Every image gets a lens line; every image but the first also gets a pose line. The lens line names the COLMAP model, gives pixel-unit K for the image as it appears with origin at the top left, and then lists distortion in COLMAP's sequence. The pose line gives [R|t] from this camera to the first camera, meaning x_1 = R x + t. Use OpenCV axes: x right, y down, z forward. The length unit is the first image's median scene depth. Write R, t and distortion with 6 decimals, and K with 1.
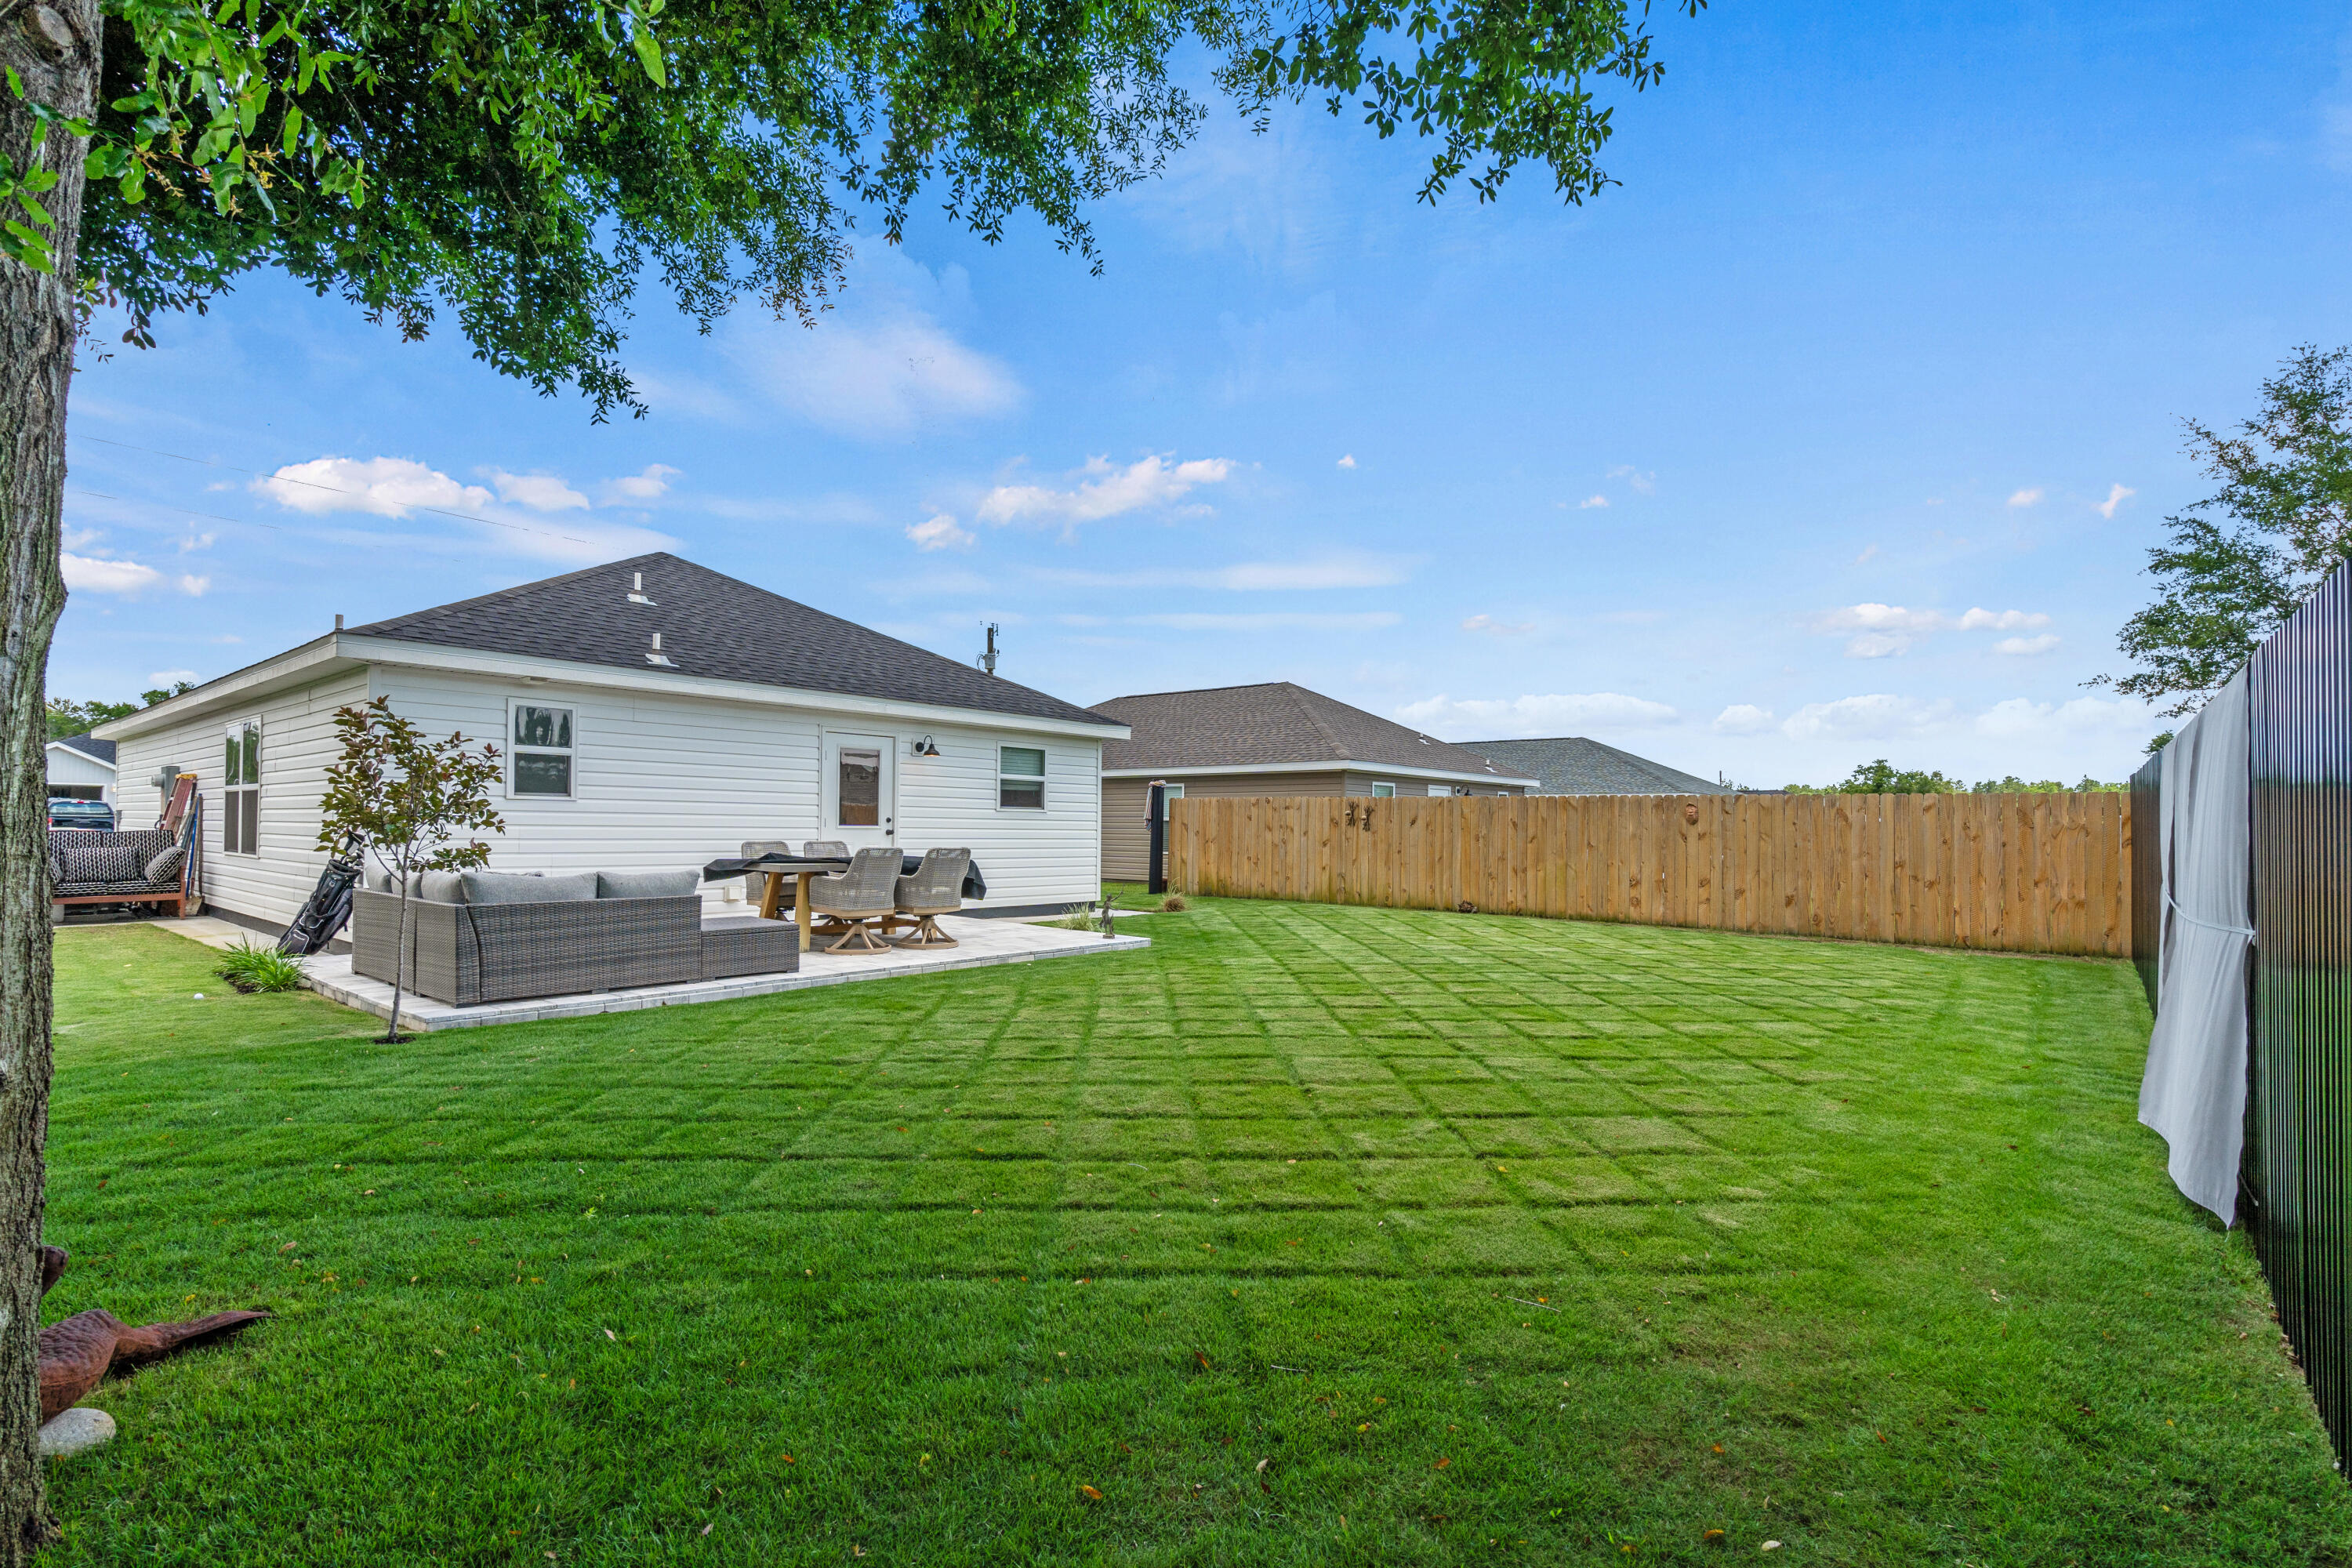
lens RADIAL K [[1081.4, 0, 1188.5], [0, 1081.4, 790.5], [0, 0, 1]] dist [-0.000715, -0.000024]
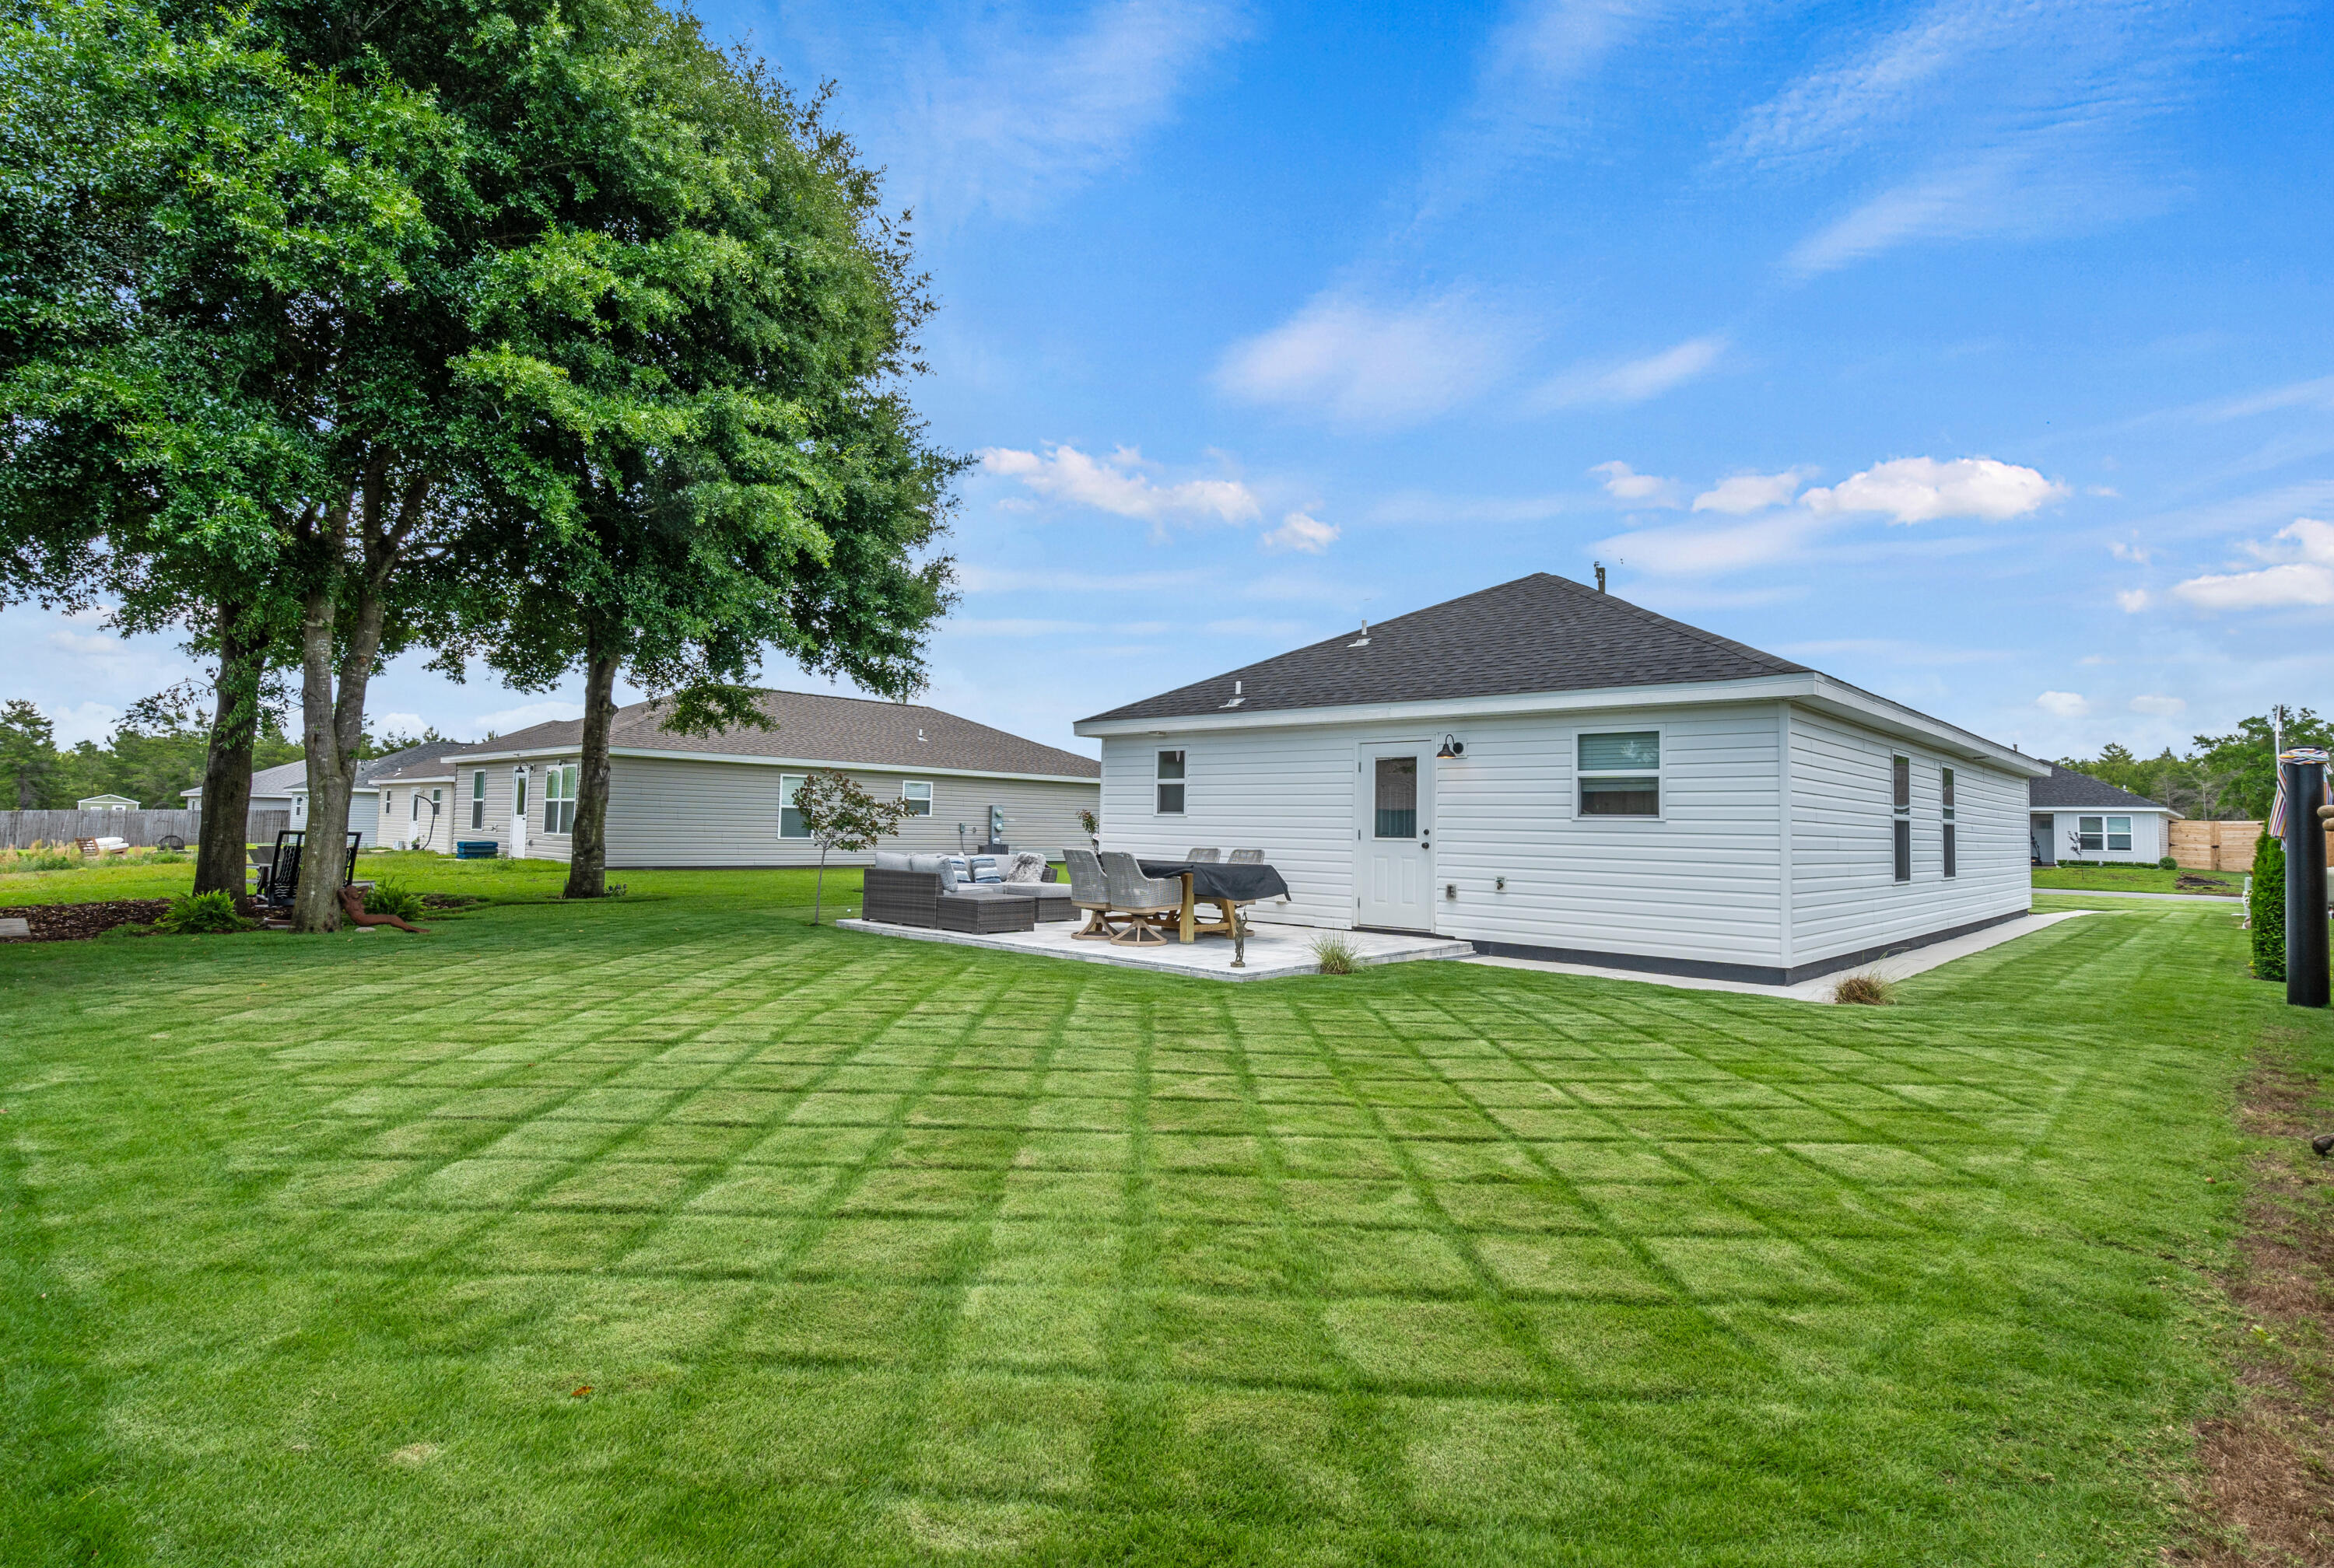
lens RADIAL K [[1155.2, 0, 1176.3], [0, 1155.2, 782.9], [0, 0, 1]] dist [0.000015, -0.000041]
pose [[-0.052022, -0.054214, -0.997173, 0.697753], [0.012430, 0.998413, -0.054930, 0.036376], [0.998569, -0.015252, -0.051266, 0.836128]]
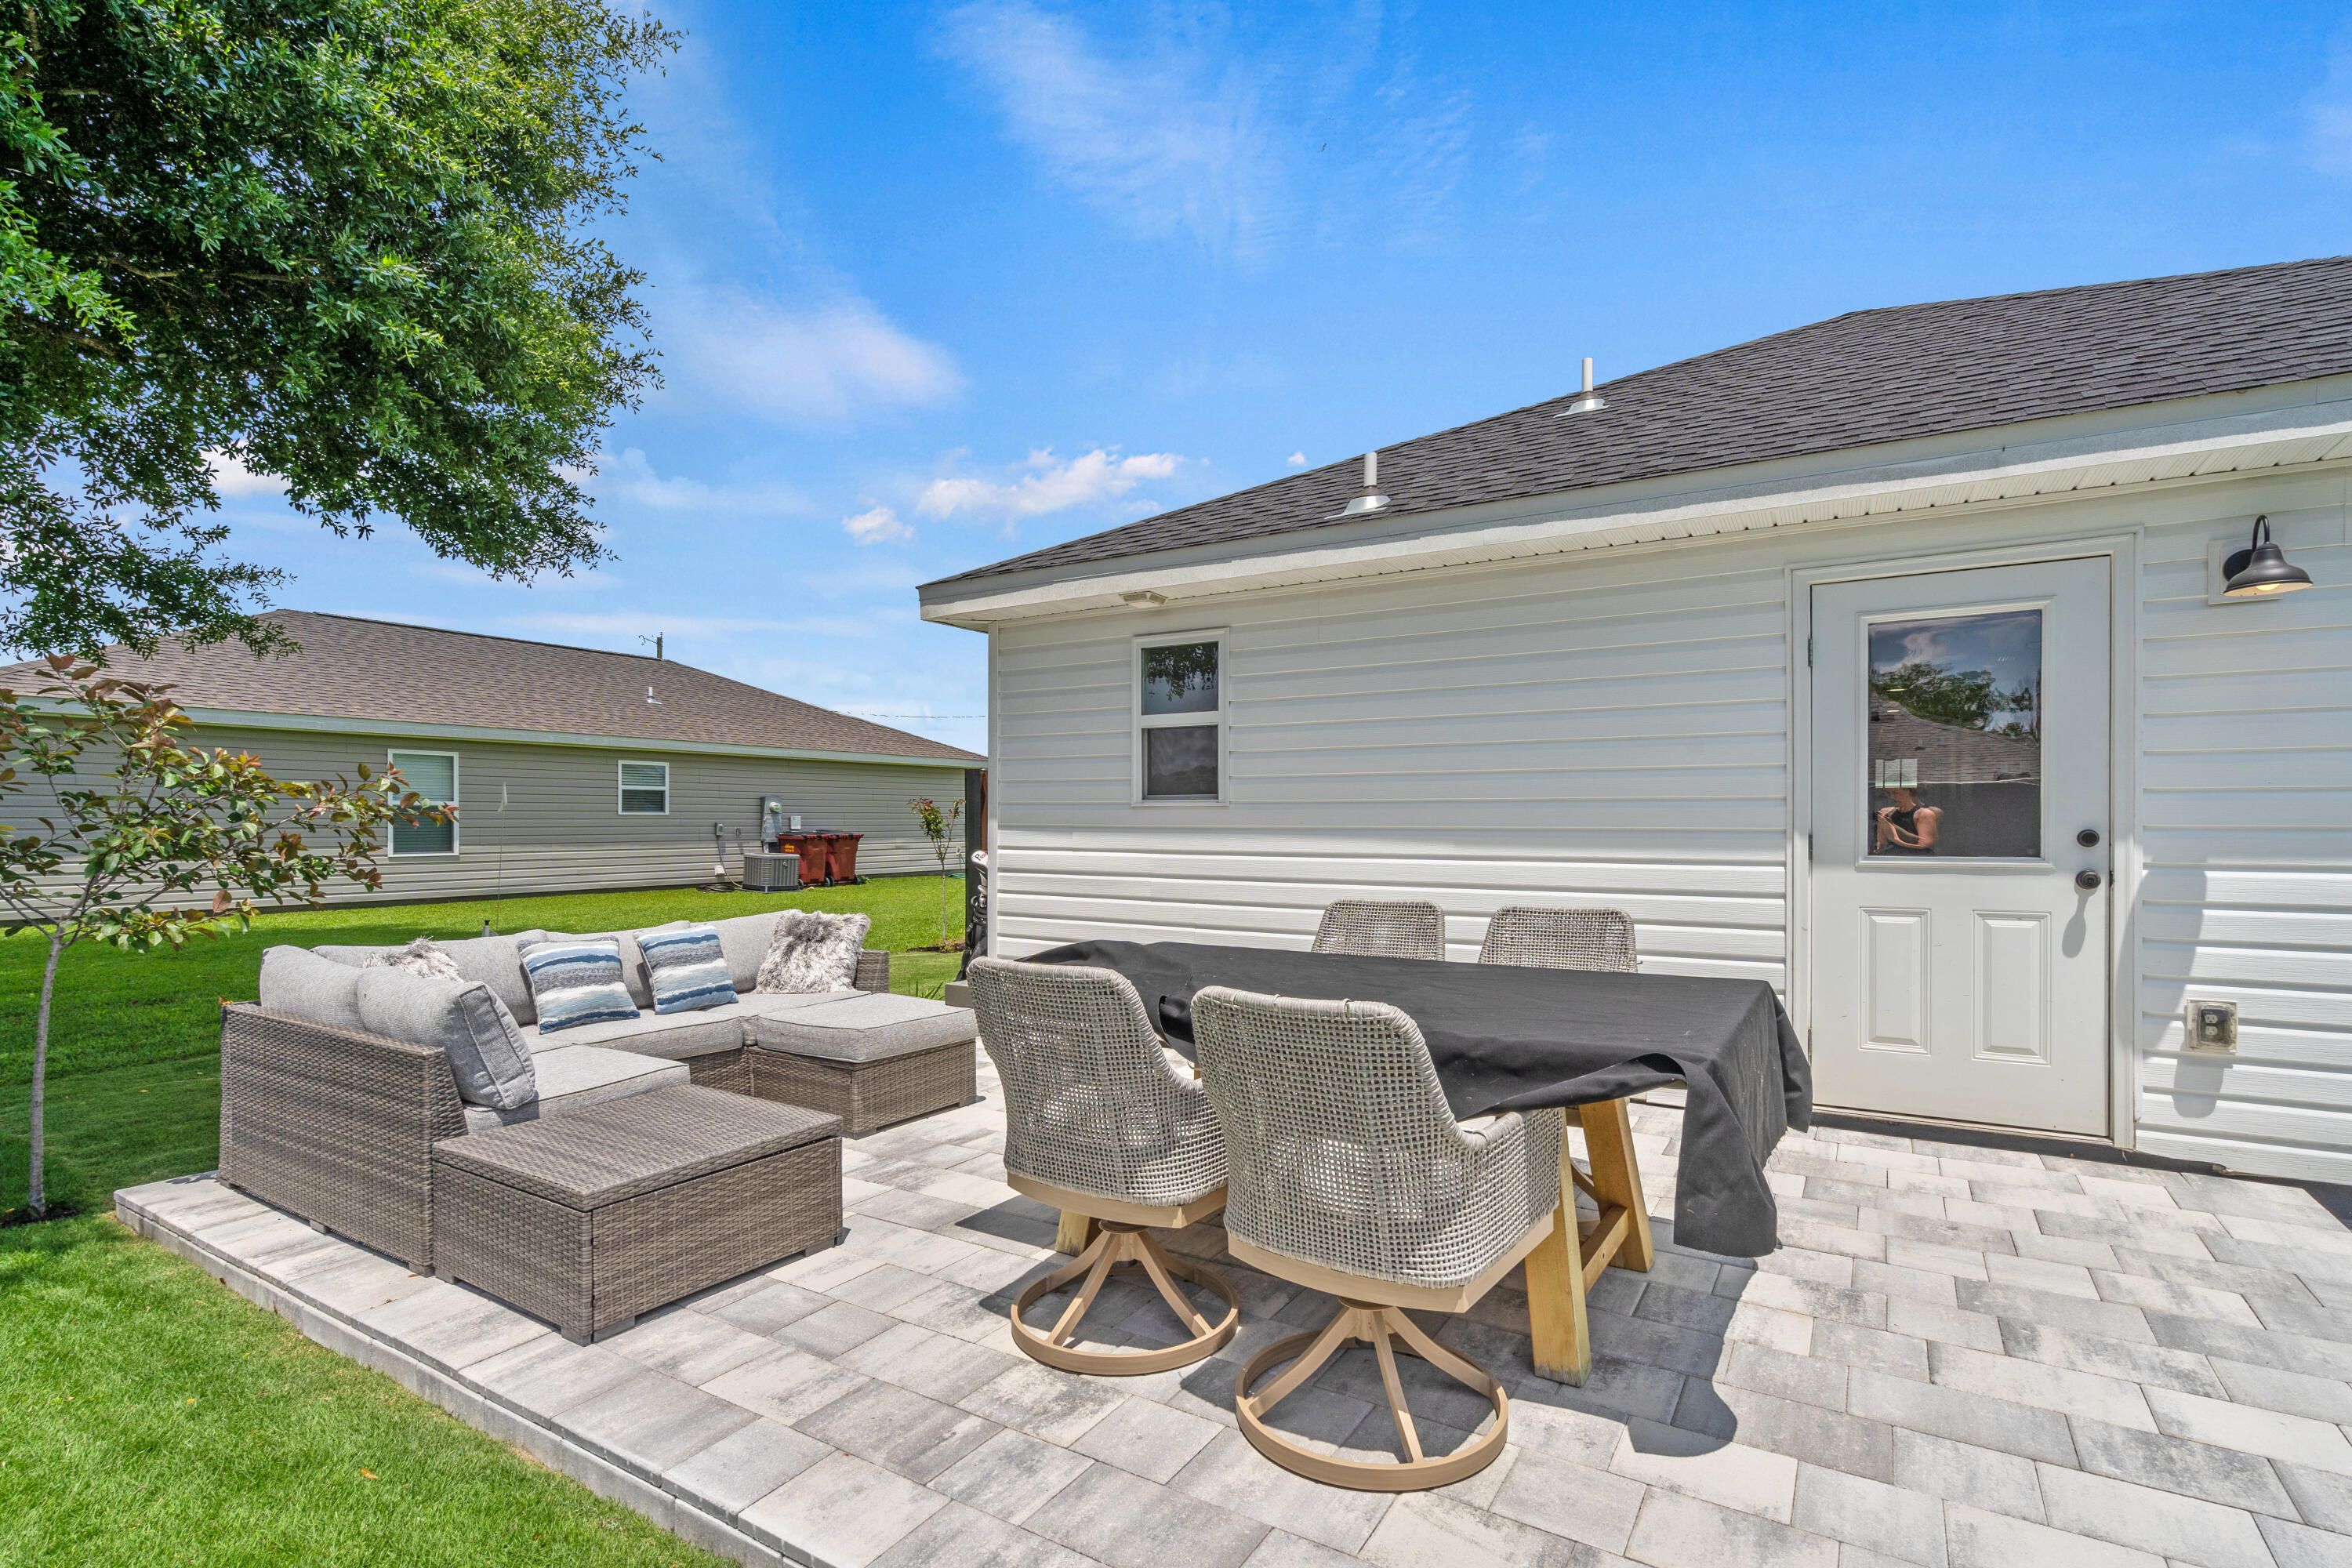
lens RADIAL K [[1107.7, 0, 1187.1], [0, 1107.7, 827.0], [0, 0, 1]] dist [-0.001037, 0.000074]
pose [[0.135655, -0.005952, -0.990738, -0.015195], [0.037407, 0.999300, -0.000882, 0.014646], [0.990050, -0.036941, 0.135783, 0.712090]]
